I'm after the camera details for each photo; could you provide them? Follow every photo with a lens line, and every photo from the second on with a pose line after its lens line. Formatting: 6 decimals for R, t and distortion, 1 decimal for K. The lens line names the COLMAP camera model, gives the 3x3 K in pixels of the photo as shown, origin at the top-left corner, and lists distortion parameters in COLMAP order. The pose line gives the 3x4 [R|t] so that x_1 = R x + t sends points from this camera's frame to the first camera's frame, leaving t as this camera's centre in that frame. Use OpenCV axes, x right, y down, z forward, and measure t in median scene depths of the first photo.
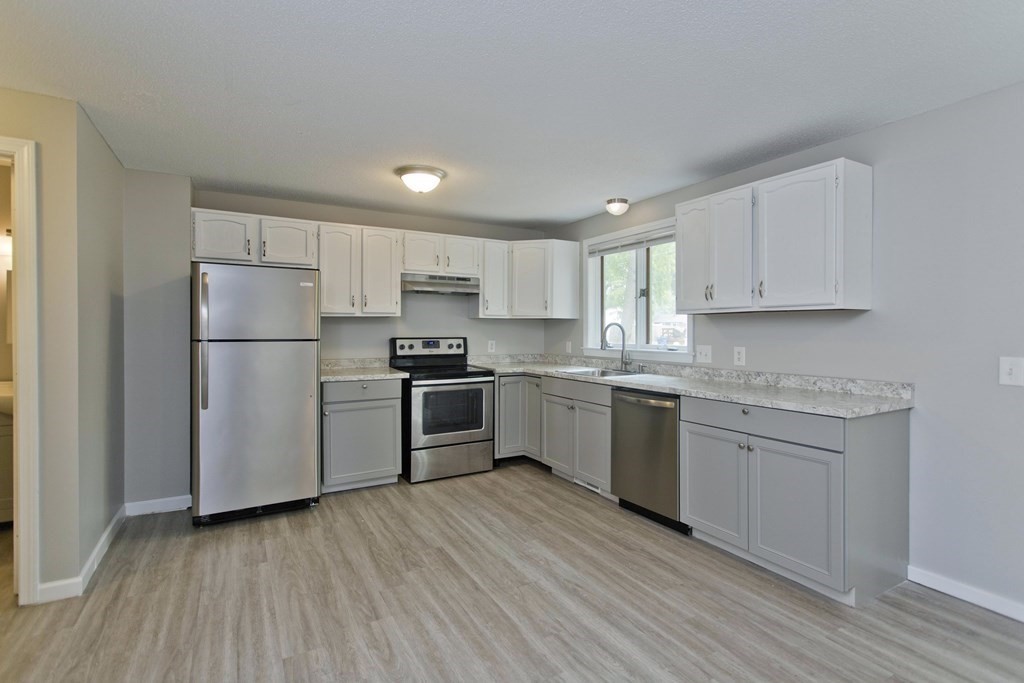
lens RADIAL K [[489.9, 0, 510.6], [0, 489.9, 339.1], [0, 0, 1]] dist [-0.000929, 0.002736]
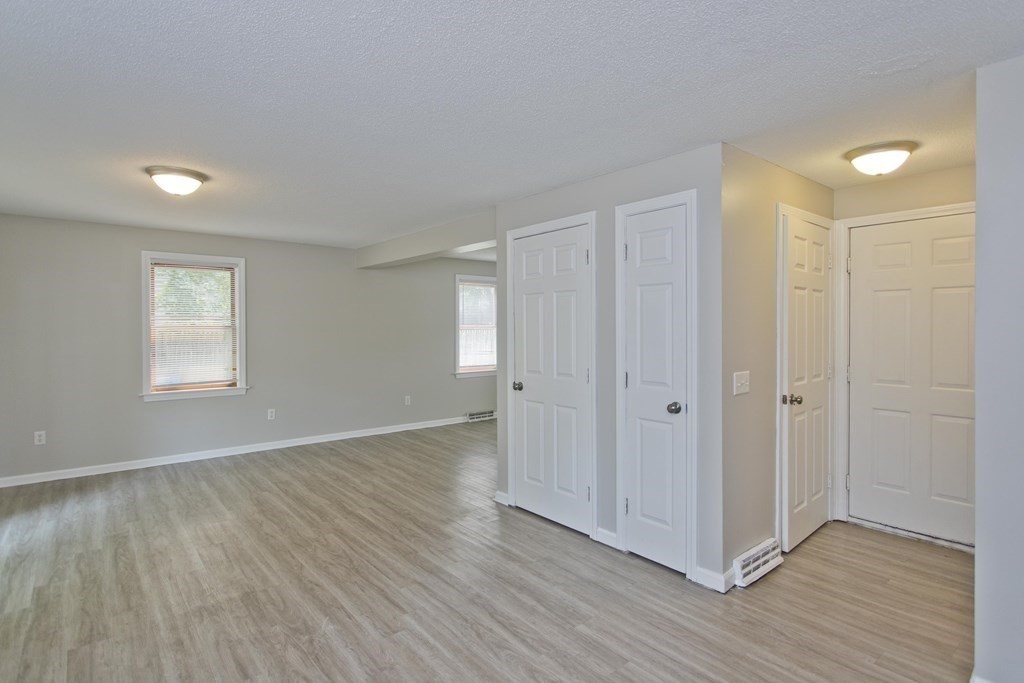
lens RADIAL K [[528.1, 0, 511.6], [0, 528.1, 336.1], [0, 0, 1]] dist [-0.005711, 0.003021]
pose [[-0.985876, 0.003623, -0.167438, -0.009189], [-0.002897, 0.999247, 0.038685, -0.057280], [0.167452, 0.038623, -0.985123, 1.116897]]
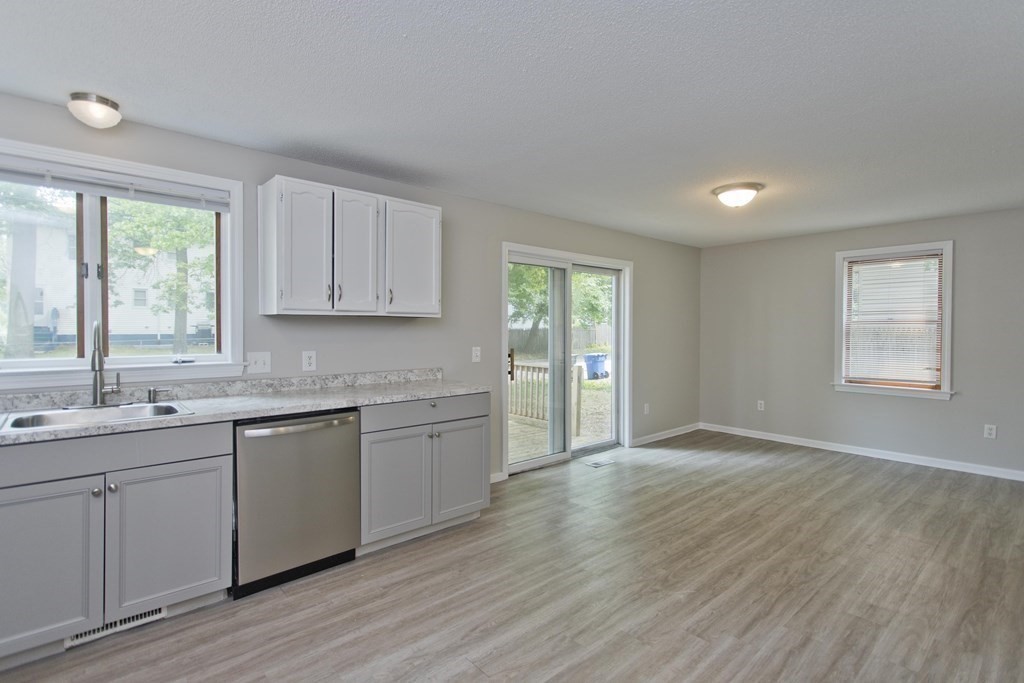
lens RADIAL K [[489.9, 0, 511.4], [0, 489.9, 339.9], [0, 0, 1]] dist [-0.000929, 0.002736]
pose [[-0.203758, -0.023959, 0.978728, -0.499296], [0.014966, 0.999507, 0.027583, -0.024160], [-0.978907, 0.020268, -0.203299, 0.767332]]
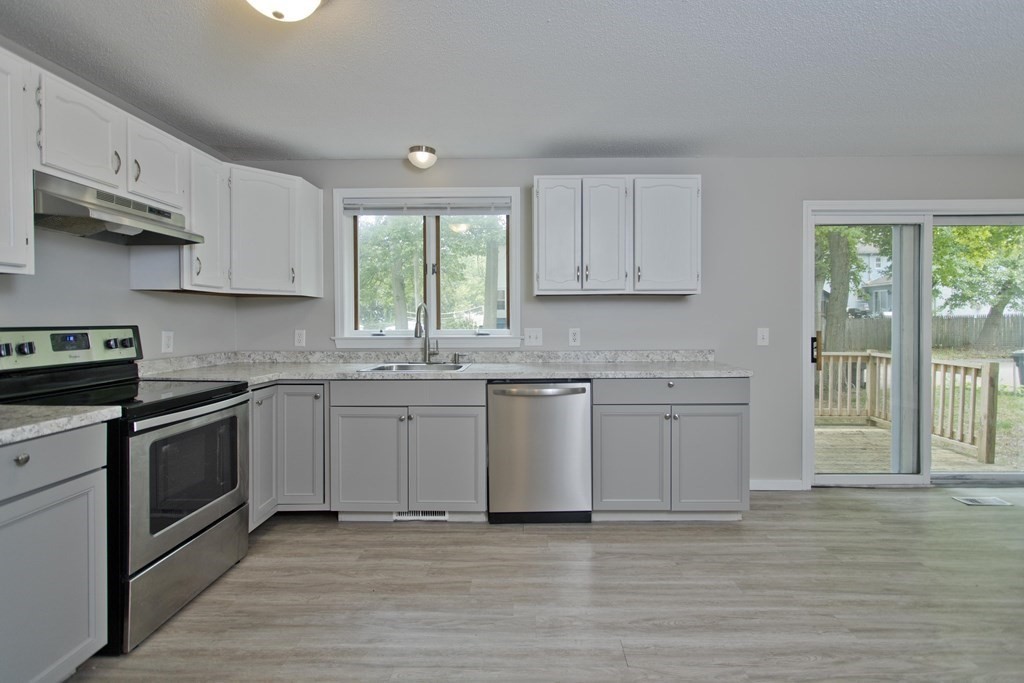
lens RADIAL K [[489.9, 0, 530.3], [0, 489.9, 333.5], [0, 0, 1]] dist [-0.000929, 0.002736]
pose [[0.501726, -0.027817, 0.864579, -0.455977], [0.020704, 0.999583, 0.020145, 0.003767], [-0.864779, 0.007793, 0.502092, 0.526965]]
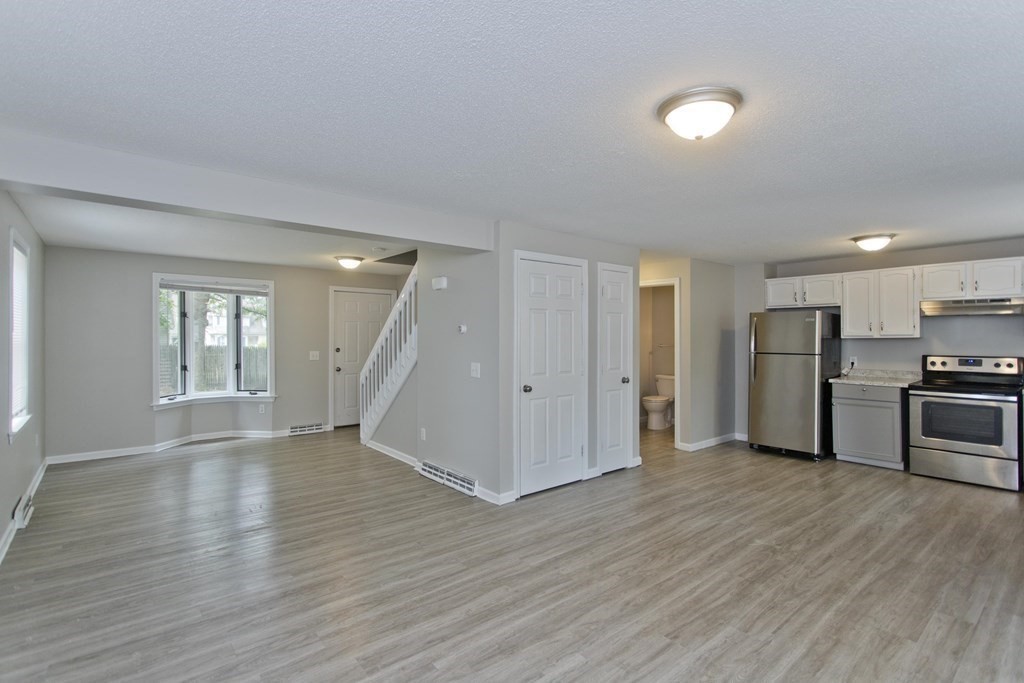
lens RADIAL K [[489.9, 0, 509.5], [0, 489.9, 333.6], [0, 0, 1]] dist [-0.000929, 0.002736]
pose [[0.170000, -0.005660, -0.985428, 0.965314], [-0.020590, 0.999745, -0.009294, -0.028617], [0.985229, 0.021870, 0.169840, -0.238770]]
